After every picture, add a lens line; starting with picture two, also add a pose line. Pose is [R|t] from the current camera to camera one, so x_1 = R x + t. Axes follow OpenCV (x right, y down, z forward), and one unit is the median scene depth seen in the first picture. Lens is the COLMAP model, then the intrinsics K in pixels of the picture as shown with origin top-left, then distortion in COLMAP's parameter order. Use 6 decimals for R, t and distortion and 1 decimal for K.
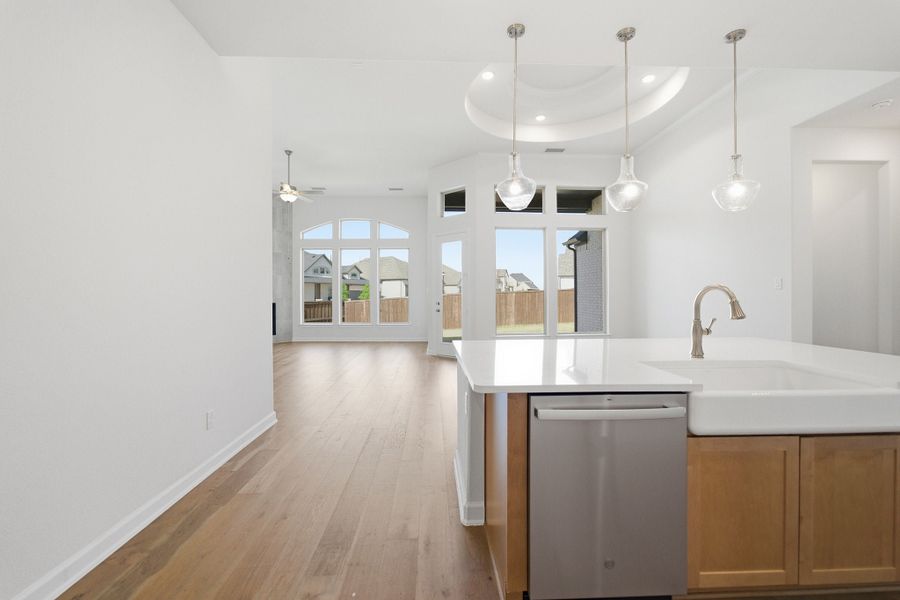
lens RADIAL K [[377.4, 0, 451.3], [0, 377.4, 293.9], [0, 0, 1]] dist [-0.010704, 0.006673]
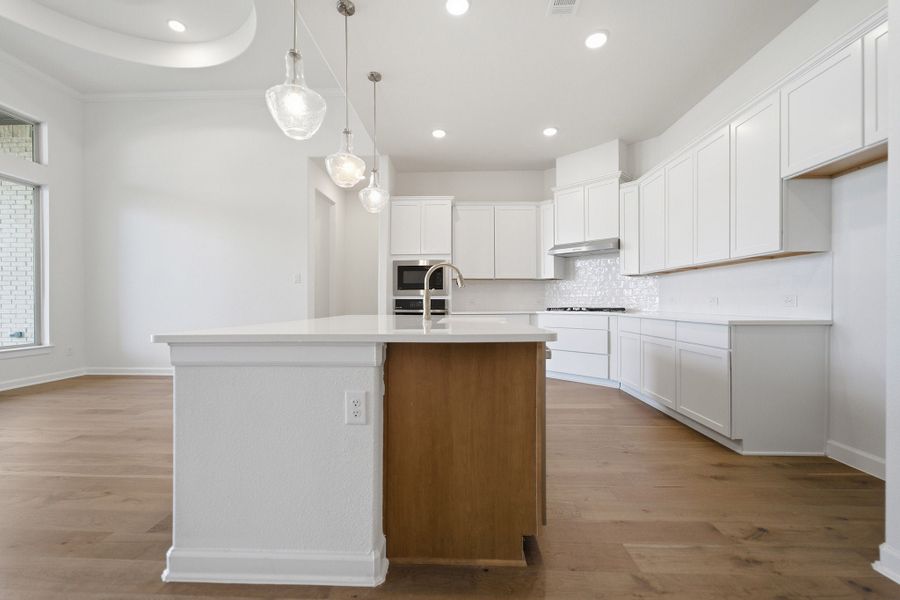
lens RADIAL K [[376.2, 0, 446.2], [0, 376.2, 299.1], [0, 0, 1]] dist [-0.007859, 0.001442]
pose [[0.083168, 0.010224, 0.996483, -0.268607], [-0.003318, 0.999945, -0.009983, 0.047110], [-0.996530, -0.002476, 0.083197, 0.353622]]
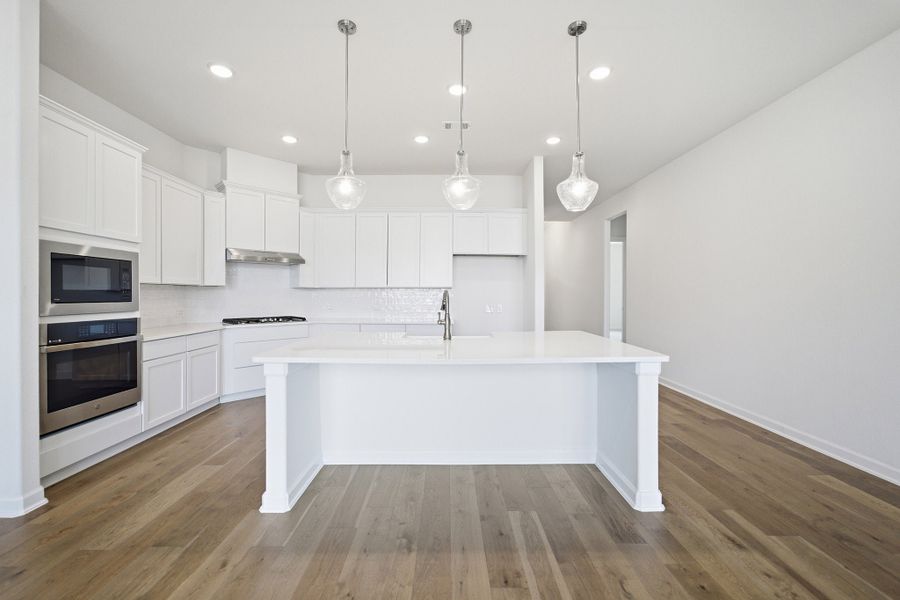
lens RADIAL K [[377.4, 0, 452.5], [0, 377.4, 296.7], [0, 0, 1]] dist [-0.010704, 0.006673]
pose [[-0.999537, -0.002891, 0.030300, 0.248730], [-0.002718, 0.999980, 0.005753, -0.003988], [-0.030316, 0.005668, -0.999524, 1.067371]]
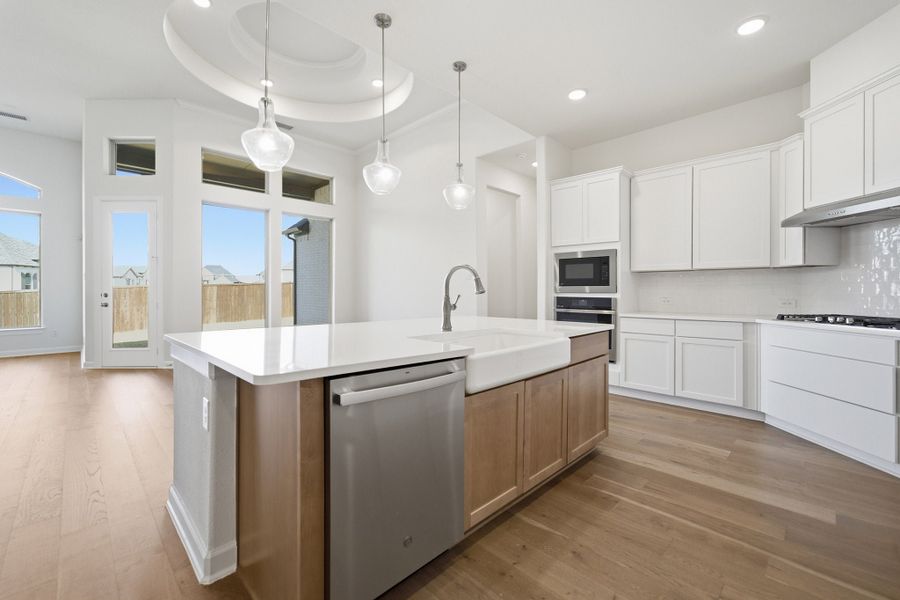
lens RADIAL K [[377.4, 0, 449.2], [0, 377.4, 288.0], [0, 0, 1]] dist [-0.010704, 0.006673]
pose [[0.740547, 0.007227, 0.671966, -0.044643], [-0.003356, 0.999969, -0.007056, 0.021949], [-0.671997, 0.002971, 0.740548, 0.064857]]
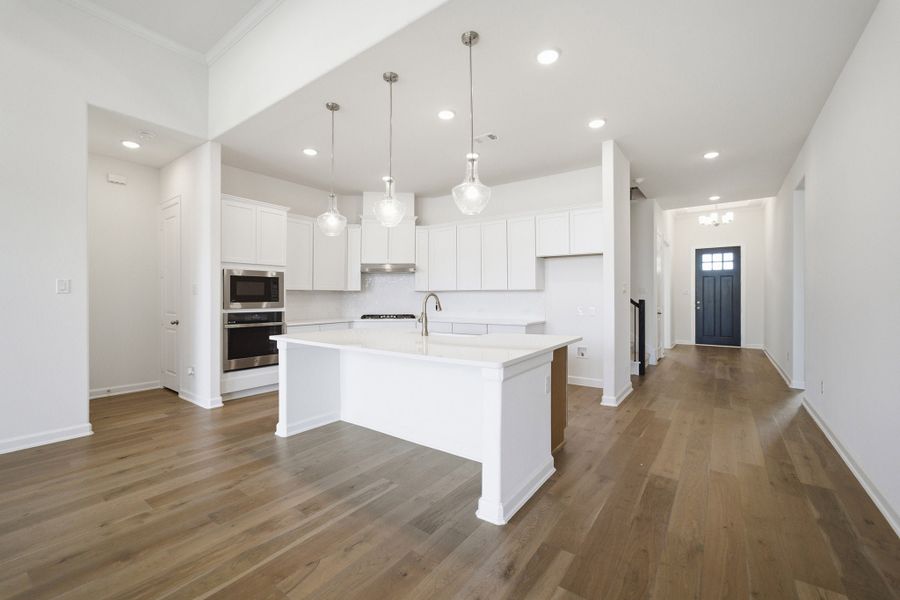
lens RADIAL K [[376.2, 0, 450.0], [0, 376.2, 296.8], [0, 0, 1]] dist [-0.007859, 0.001442]
pose [[-0.781049, 0.001535, 0.624467, -0.220426], [0.001989, 0.999998, 0.000029, -0.003079], [-0.624466, 0.001265, -0.781051, 0.973398]]
